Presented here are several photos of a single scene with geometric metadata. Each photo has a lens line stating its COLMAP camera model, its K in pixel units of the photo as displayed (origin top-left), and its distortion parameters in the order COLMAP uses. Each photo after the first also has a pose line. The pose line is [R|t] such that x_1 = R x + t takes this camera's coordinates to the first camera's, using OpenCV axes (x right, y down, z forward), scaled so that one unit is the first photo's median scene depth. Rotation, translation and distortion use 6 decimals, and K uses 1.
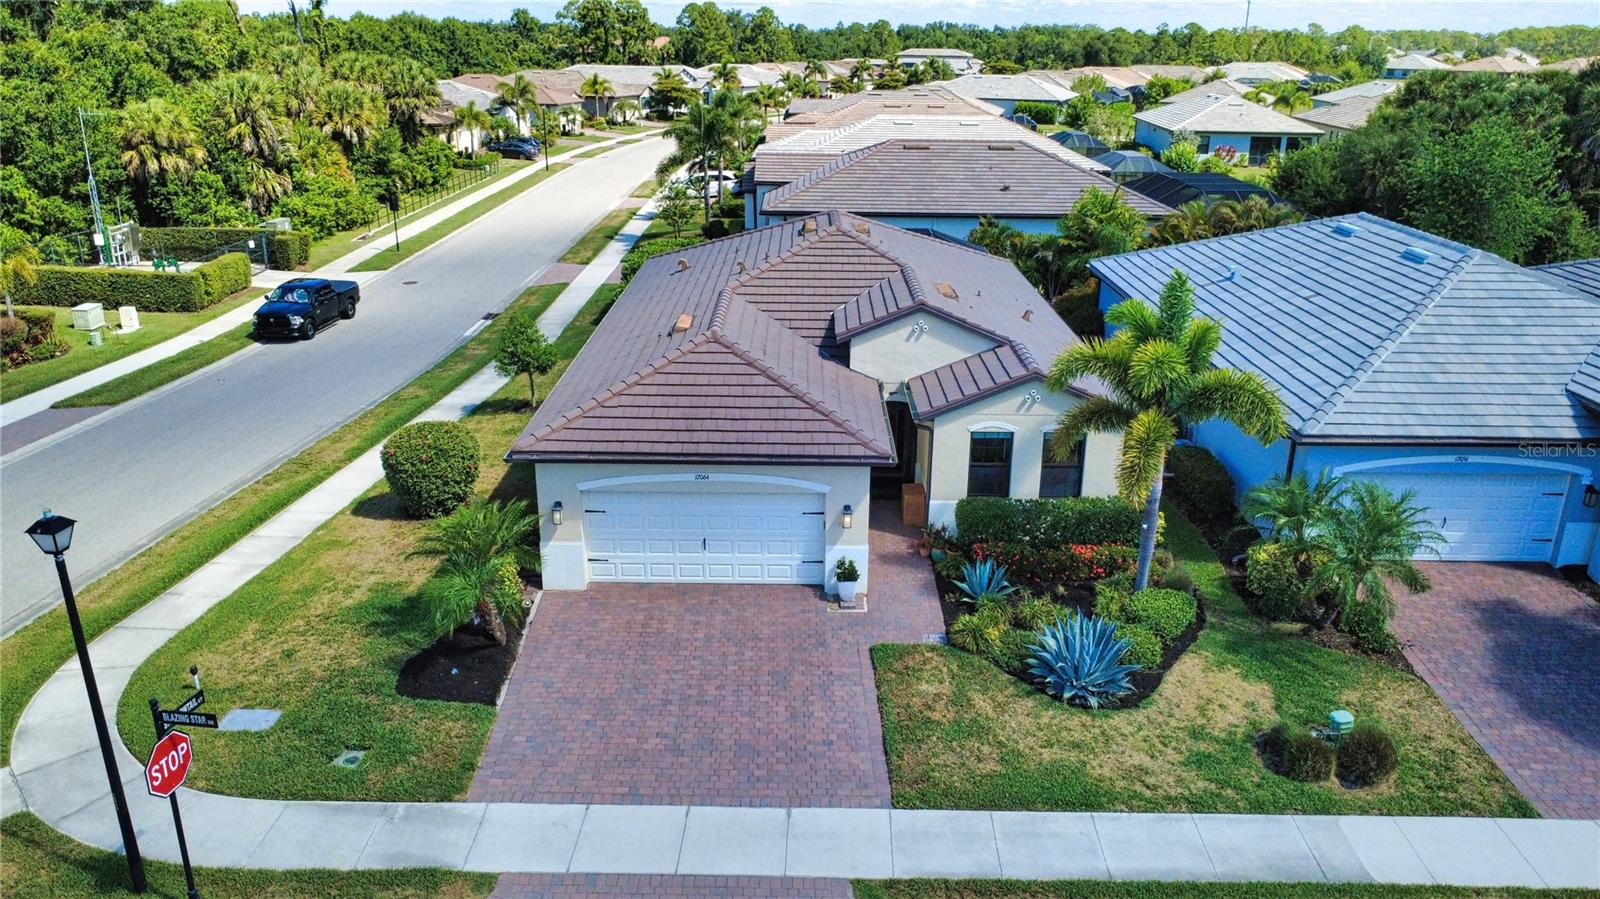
lens RADIAL K [[1169.5, 0, 800.0], [0, 1169.5, 449.5], [0, 0, 1]] dist [-0.001231, -0.009916]
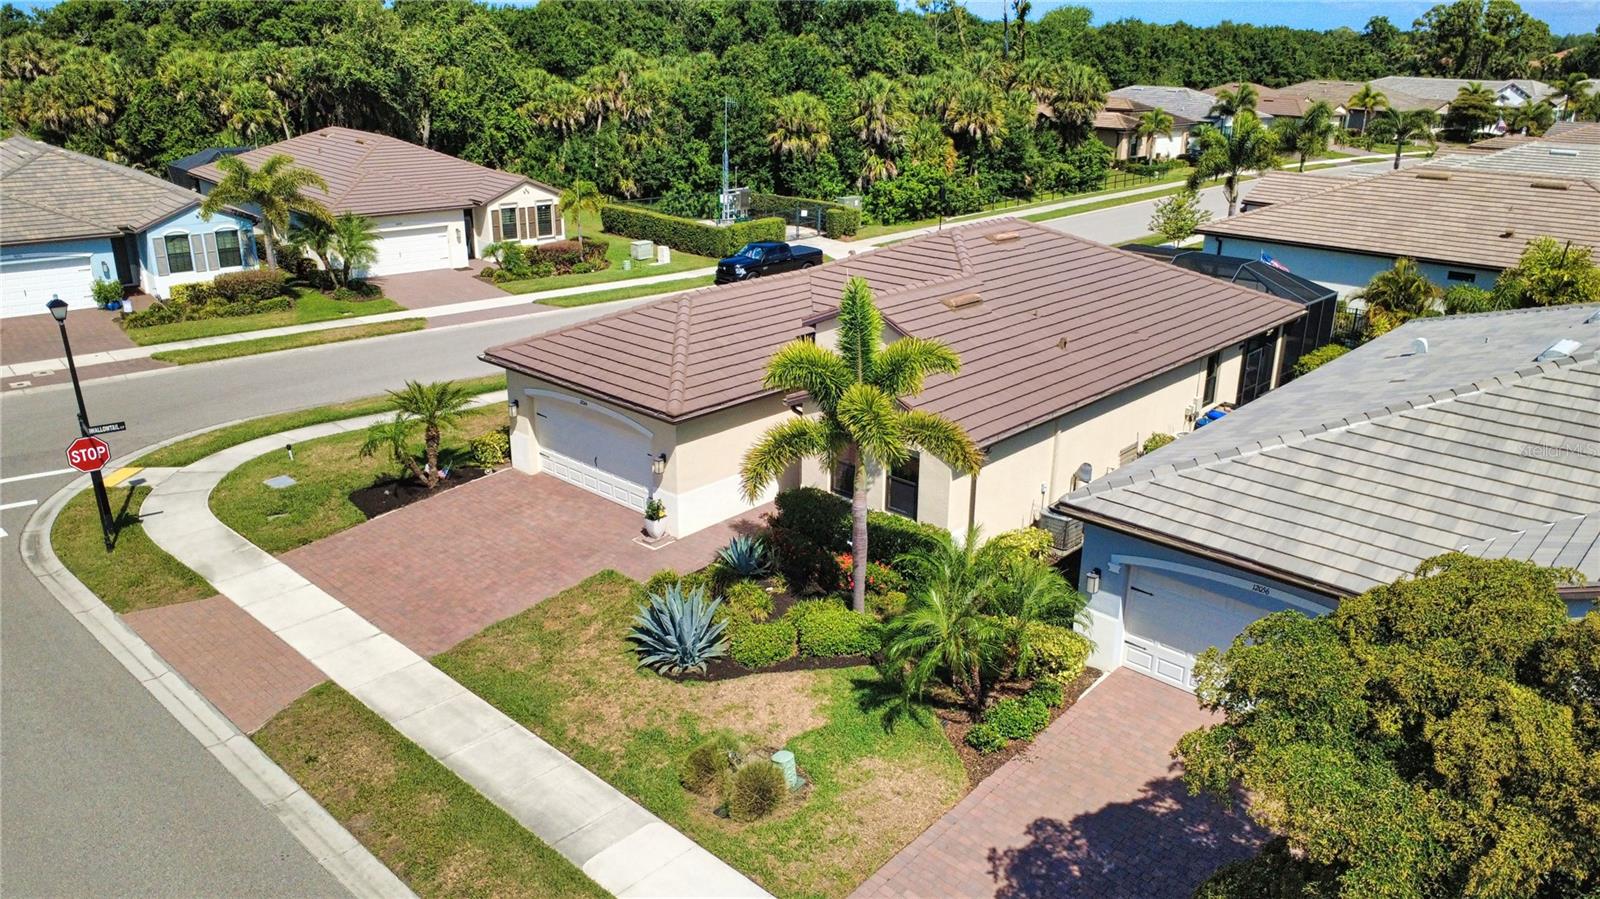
lens RADIAL K [[1169.5, 0, 800.0], [0, 1169.5, 449.5], [0, 0, 1]] dist [-0.001231, -0.009916]
pose [[0.730352, 0.224998, -0.644951, 0.327695], [-0.229630, 0.970115, 0.078399, -0.028684], [0.643316, 0.090841, 0.760192, 0.085647]]
